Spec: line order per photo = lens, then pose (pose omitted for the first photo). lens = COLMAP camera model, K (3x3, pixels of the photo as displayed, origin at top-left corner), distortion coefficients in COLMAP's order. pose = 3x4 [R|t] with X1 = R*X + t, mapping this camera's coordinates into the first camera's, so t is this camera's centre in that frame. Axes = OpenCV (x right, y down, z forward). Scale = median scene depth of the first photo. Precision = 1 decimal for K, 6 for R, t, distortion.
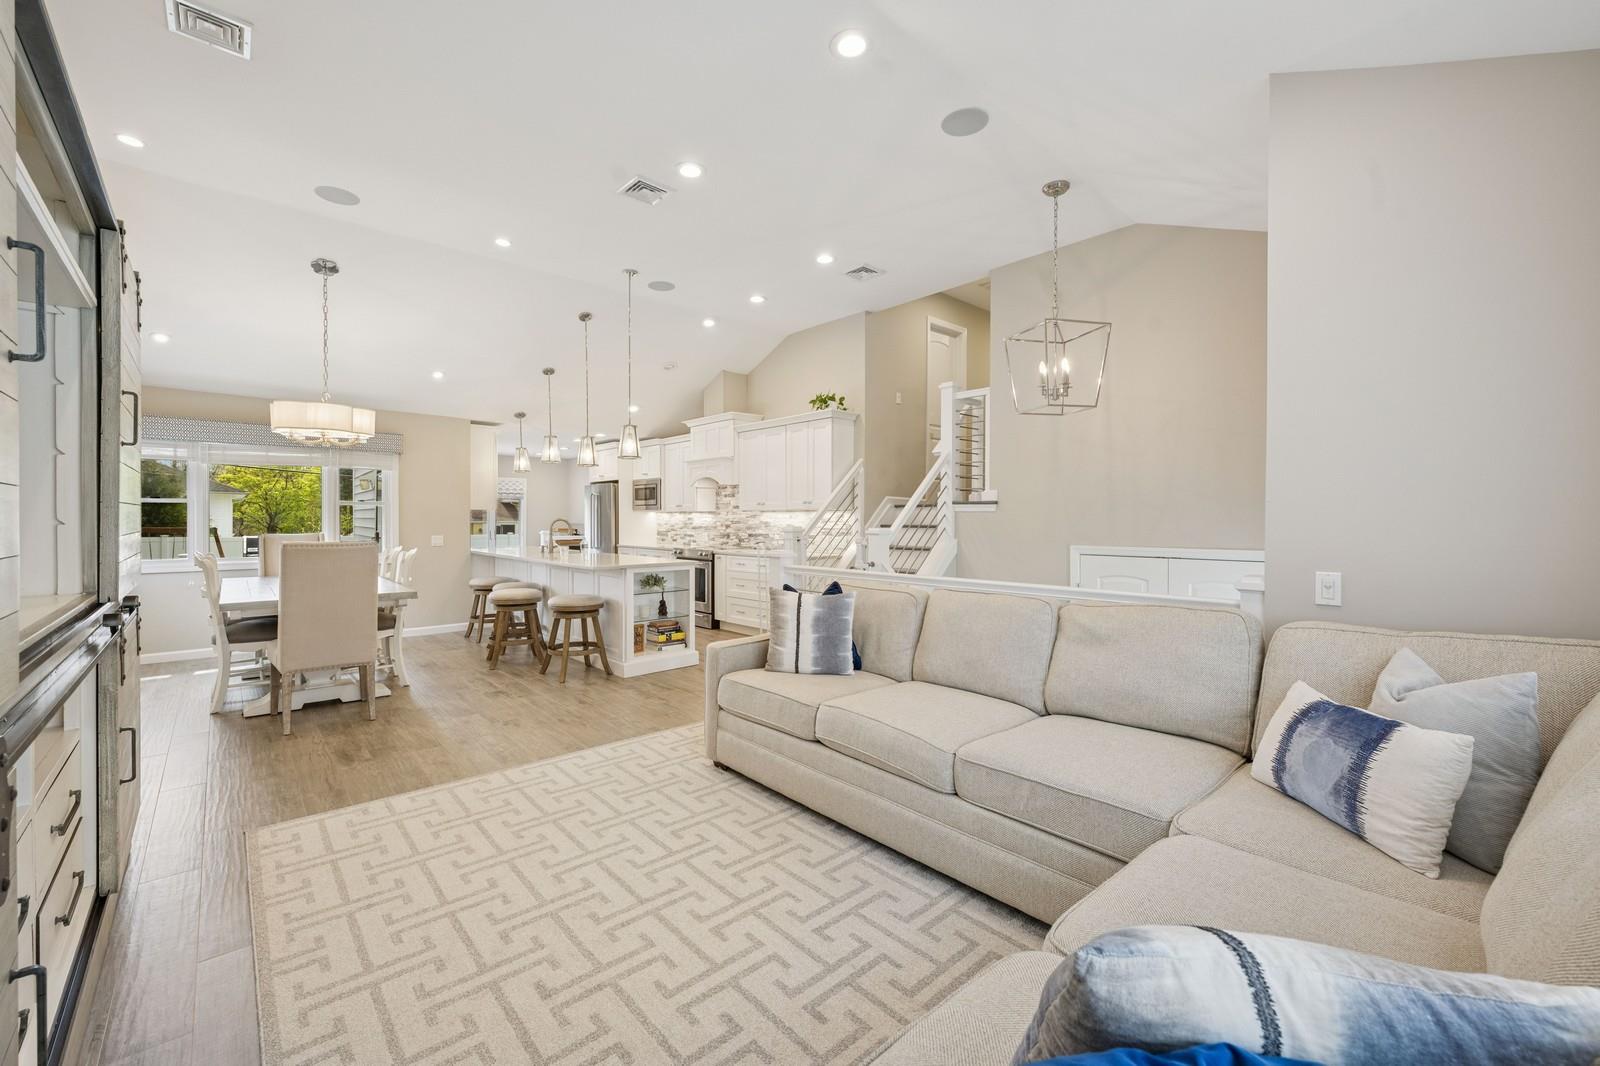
lens RADIAL K [[656.1, 0, 801.8], [0, 656.1, 523.5], [0, 0, 1]] dist [0.000686, 0.000914]
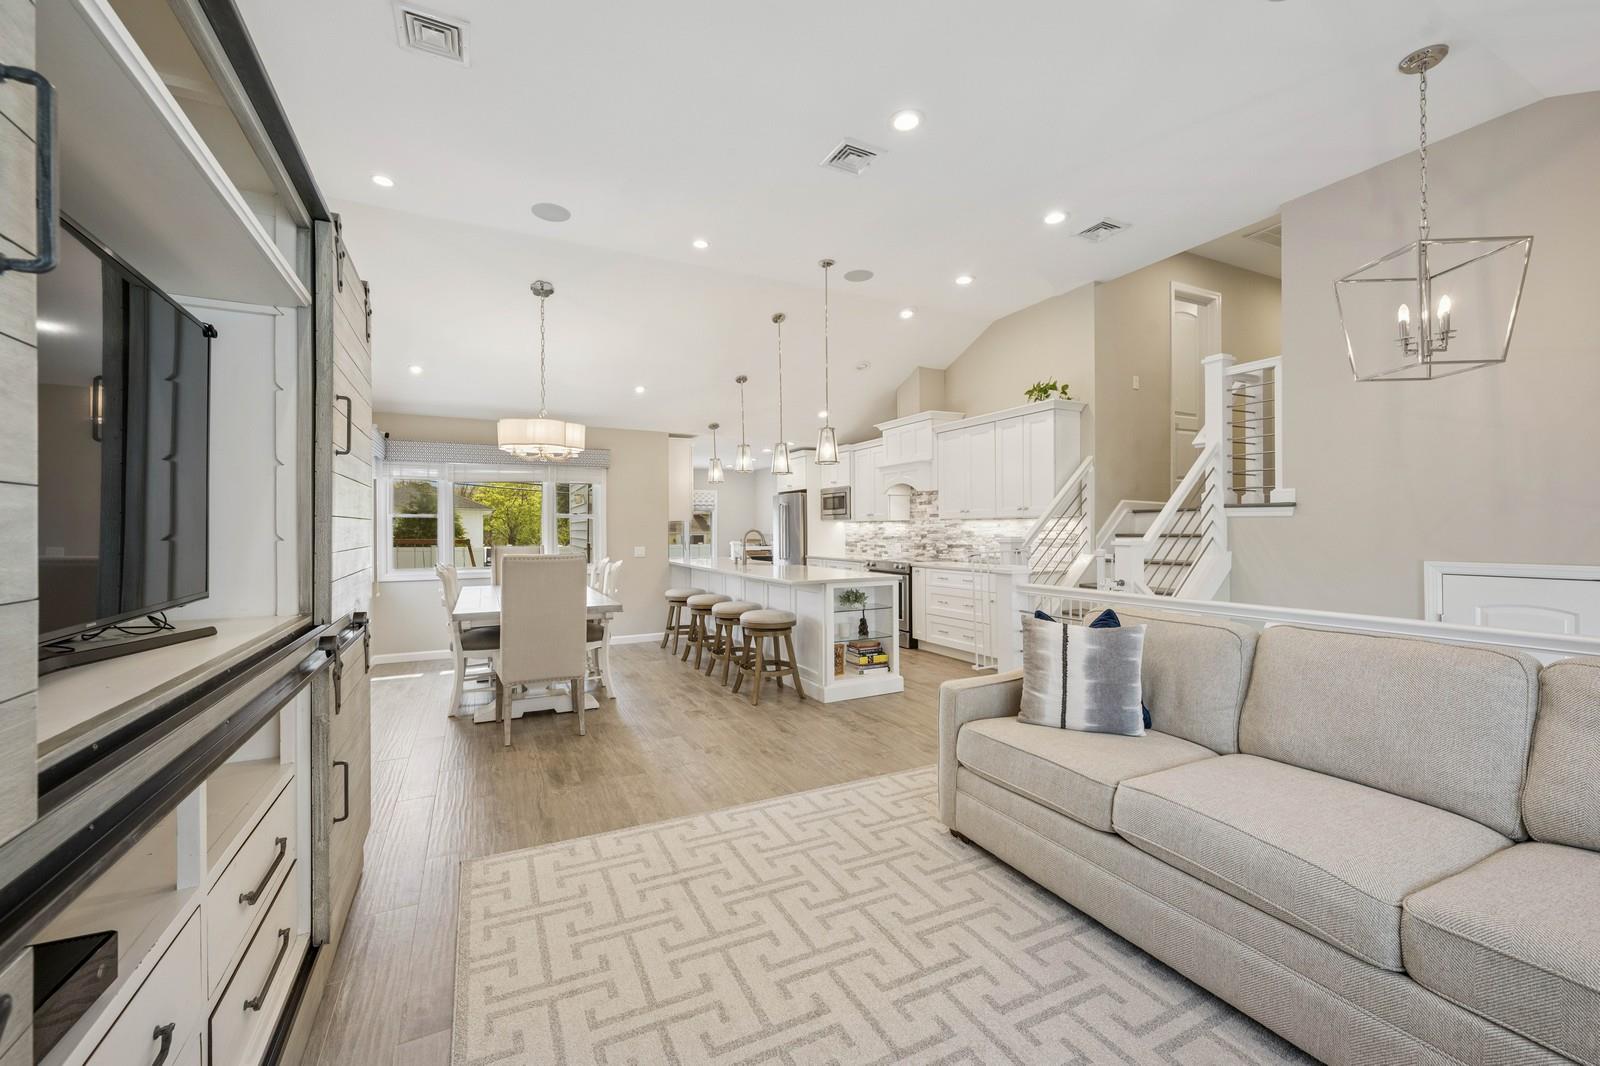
lens RADIAL K [[656.1, 0, 798.1], [0, 656.1, 526.7], [0, 0, 1]] dist [0.000686, 0.000914]
pose [[0.964077, -0.008471, -0.265487, -0.076525], [0.005947, 0.999929, -0.010309, -0.001740], [0.265555, 0.008360, 0.964059, 0.132442]]
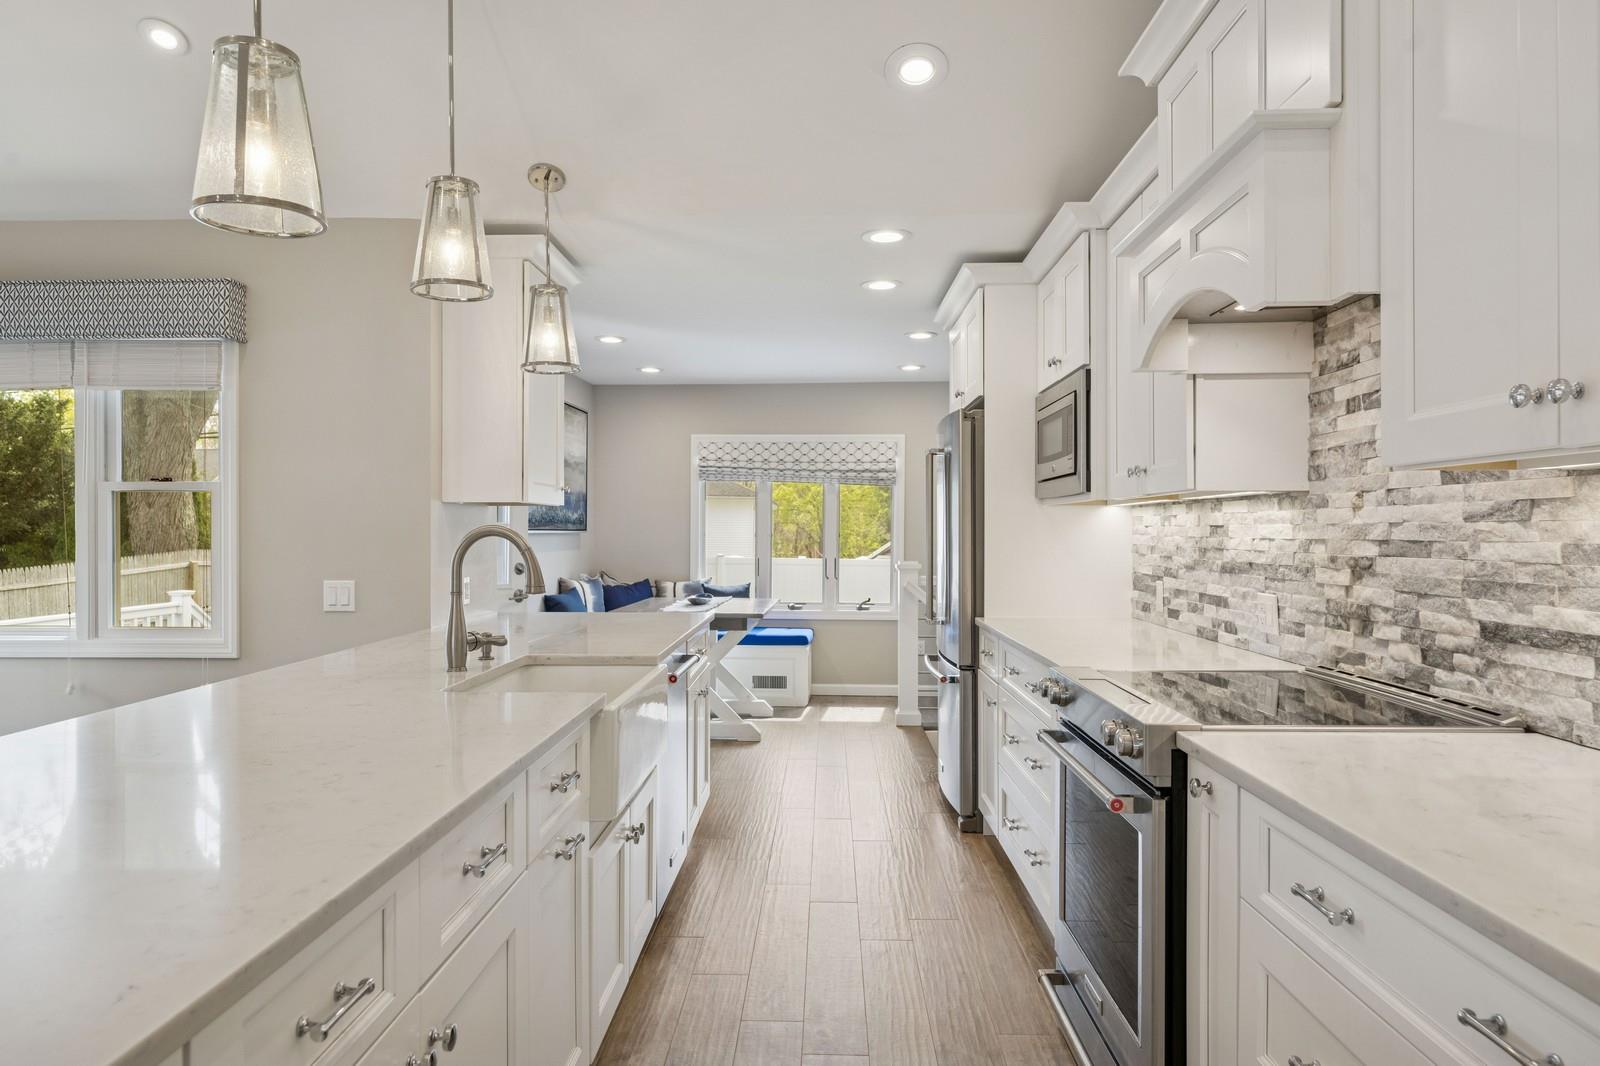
lens RADIAL K [[1035.5, 0, 804.0], [0, 1035.5, 521.6], [0, 0, 1]] dist [-0.000467, -0.000590]
pose [[0.735694, -0.000221, -0.677314, -0.062822], [-0.012132, 0.999835, -0.013504, -0.006127], [0.677205, 0.018152, 0.735570, 1.366378]]
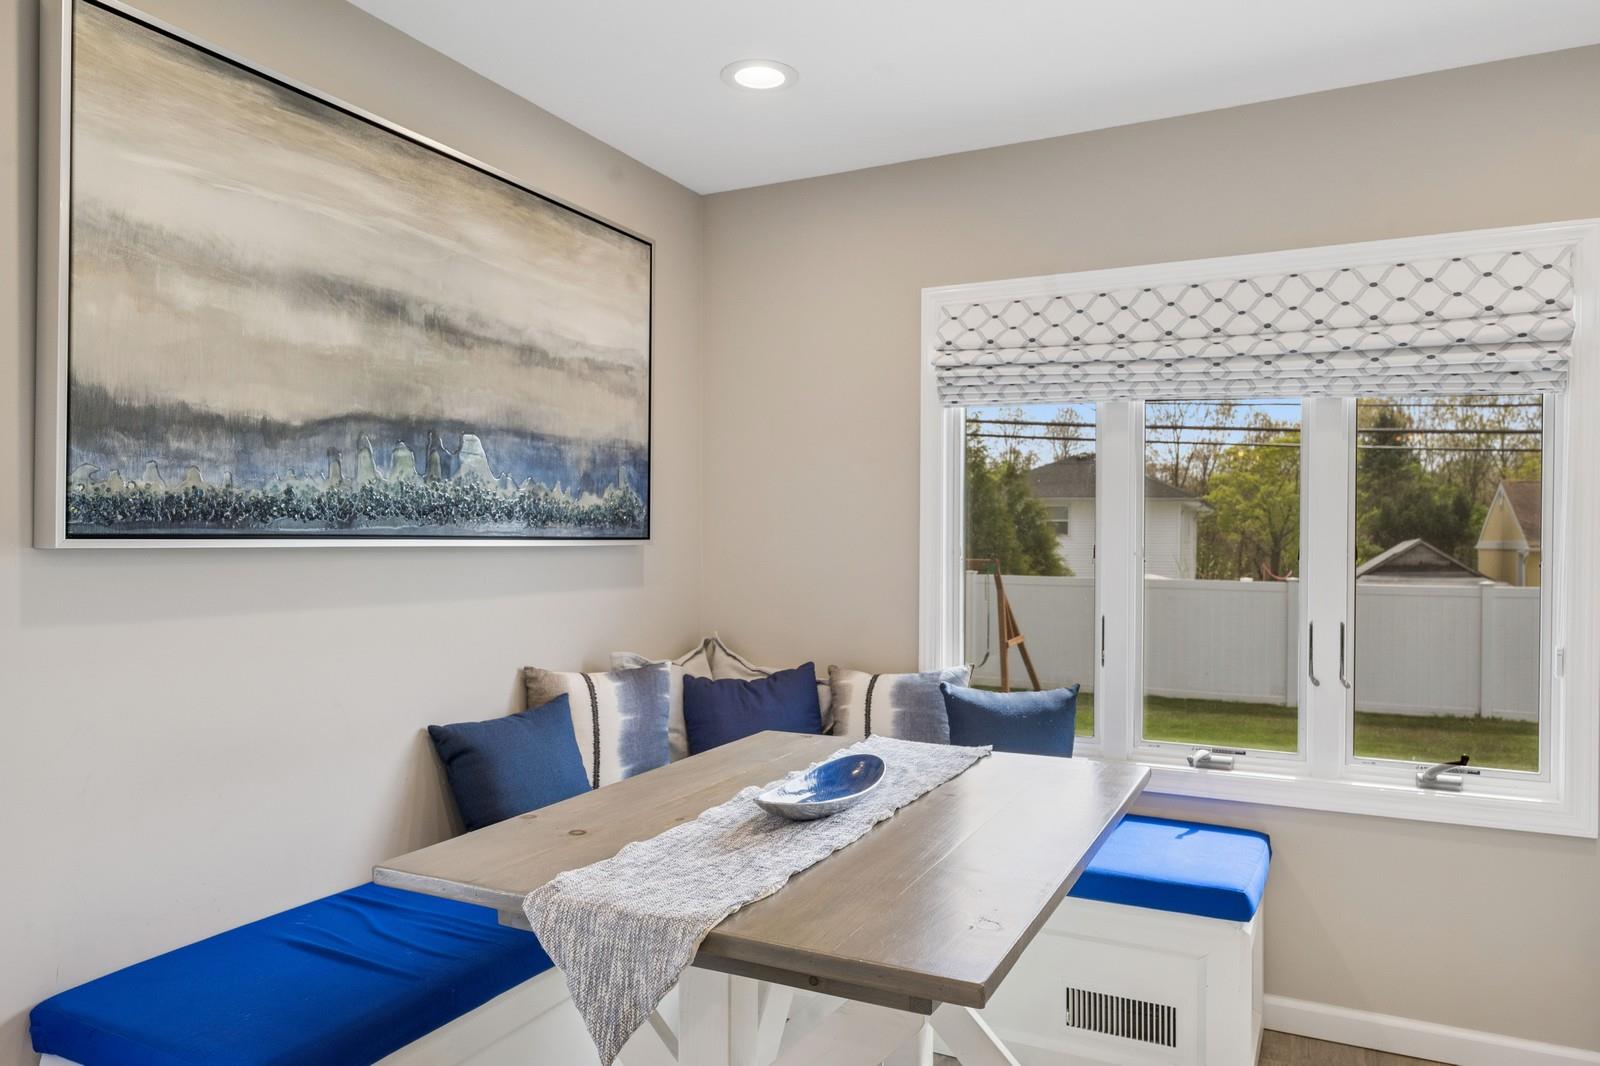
lens RADIAL K [[1068.9, 0, 799.3], [0, 1068.9, 544.0], [0, 0, 1]] dist [-0.002151, 0.000280]
pose [[0.413539, 0.008154, -0.910450, -0.652810], [-0.012743, 0.999914, 0.003167, -0.009916], [0.910397, 0.010292, 0.413607, 2.014587]]
